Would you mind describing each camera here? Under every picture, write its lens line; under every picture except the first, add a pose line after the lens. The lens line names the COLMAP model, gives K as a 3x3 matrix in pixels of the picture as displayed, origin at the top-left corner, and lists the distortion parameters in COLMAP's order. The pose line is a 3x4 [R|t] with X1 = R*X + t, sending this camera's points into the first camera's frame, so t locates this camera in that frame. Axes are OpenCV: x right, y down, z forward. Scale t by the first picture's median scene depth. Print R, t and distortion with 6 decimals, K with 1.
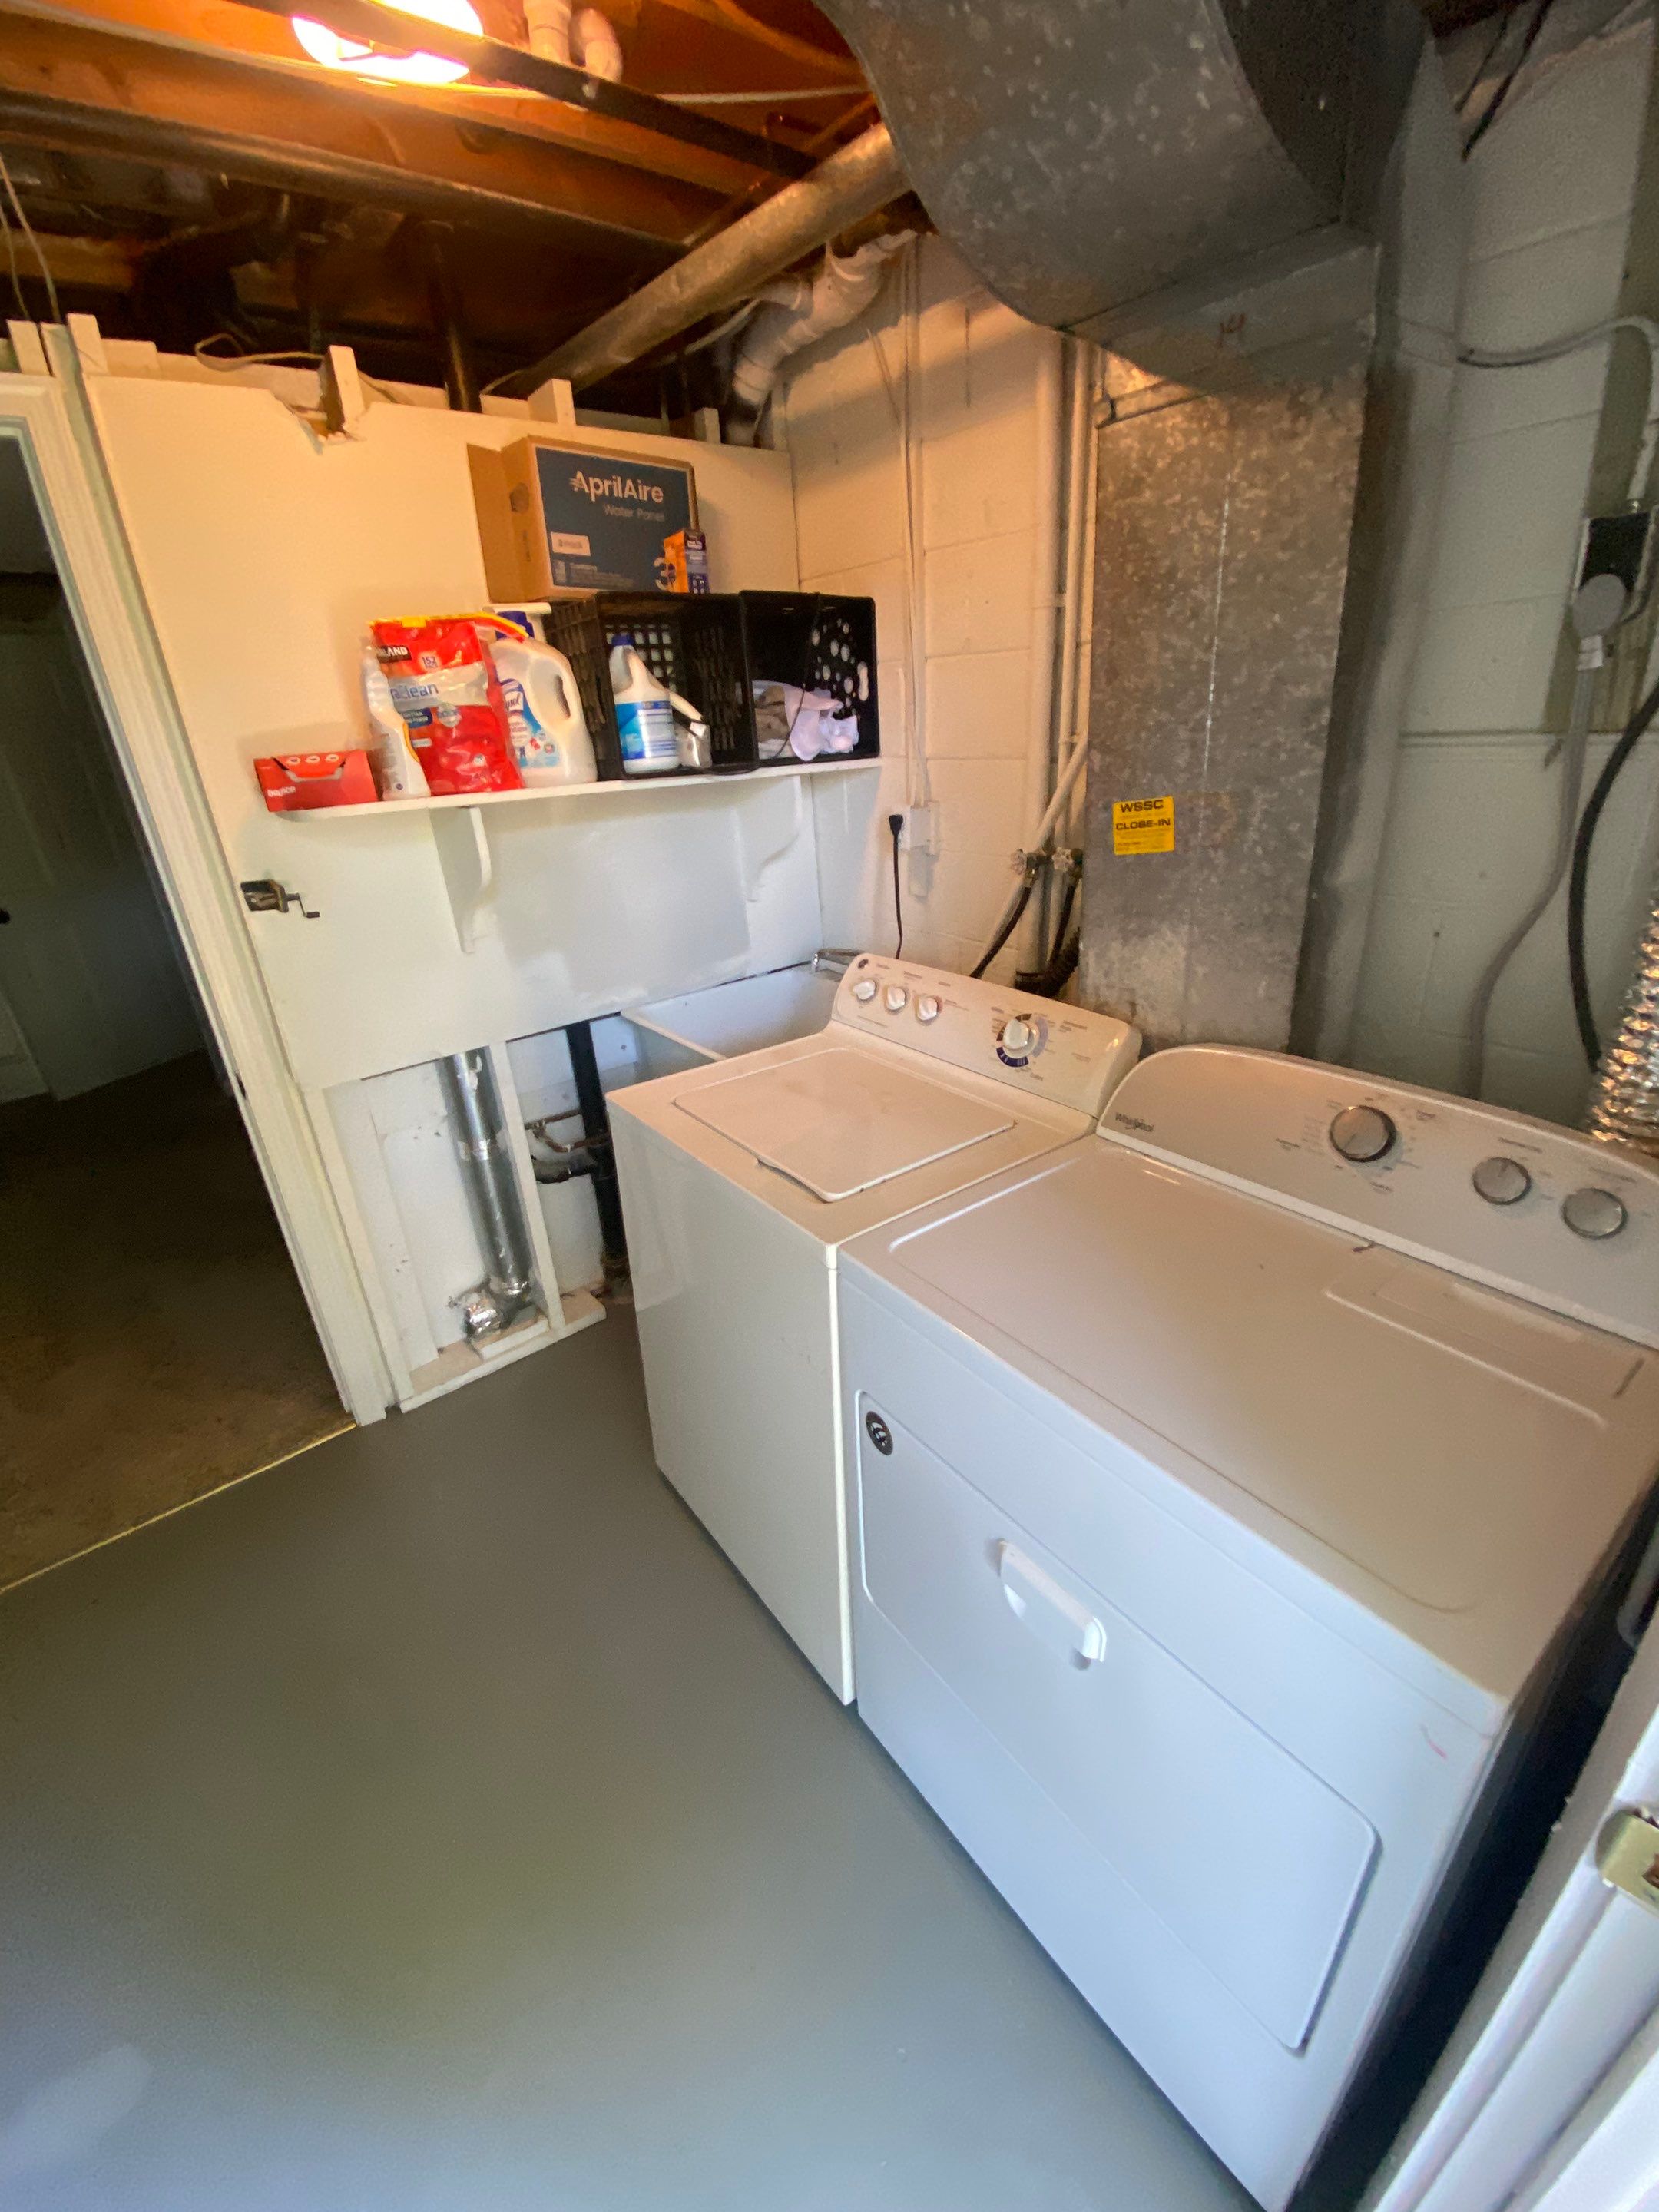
lens RADIAL K [[895.5, 0, 832.2], [0, 895.5, 1098.7], [0, 0, 1]] dist [0.023870, -0.022975]
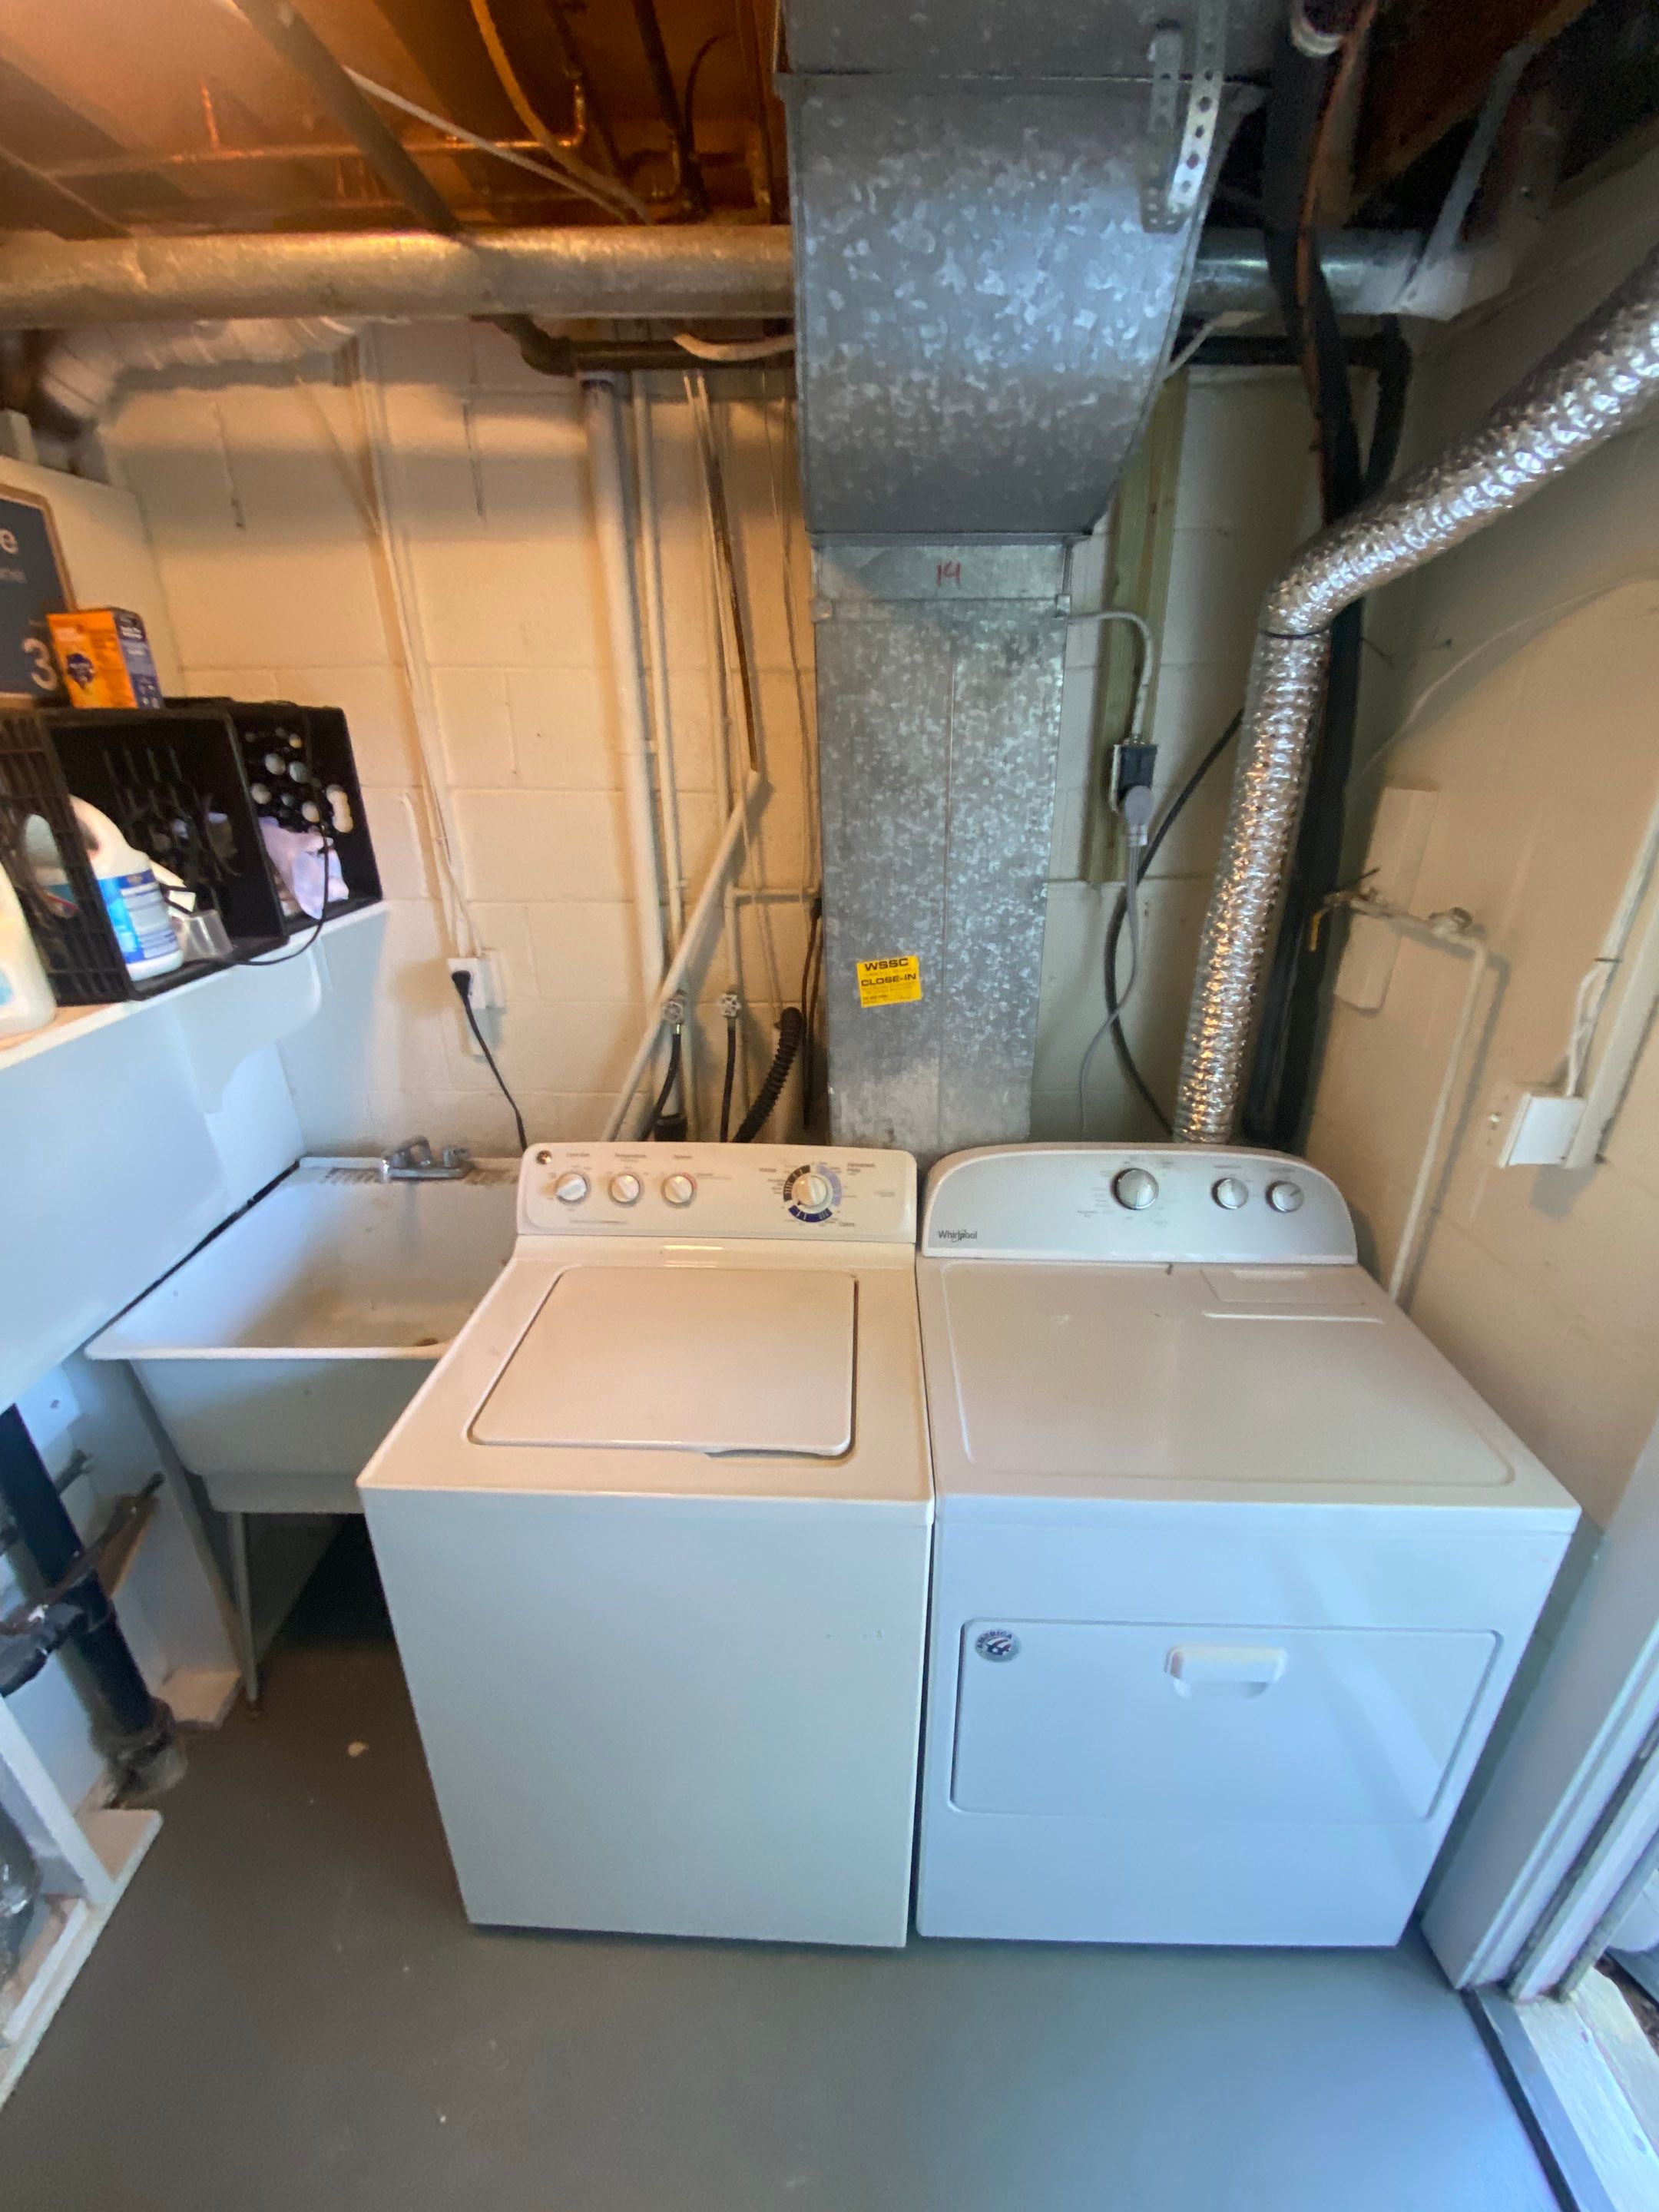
lens RADIAL K [[894.3, 0, 831.4], [0, 894.3, 1102.0], [0, 0, 1]] dist [0.032548, -0.027564]
pose [[0.625891, -0.259948, 0.735315, -0.425835], [0.285611, 0.953720, 0.094050, -0.223653], [-0.725732, 0.151149, 0.671168, 0.268261]]
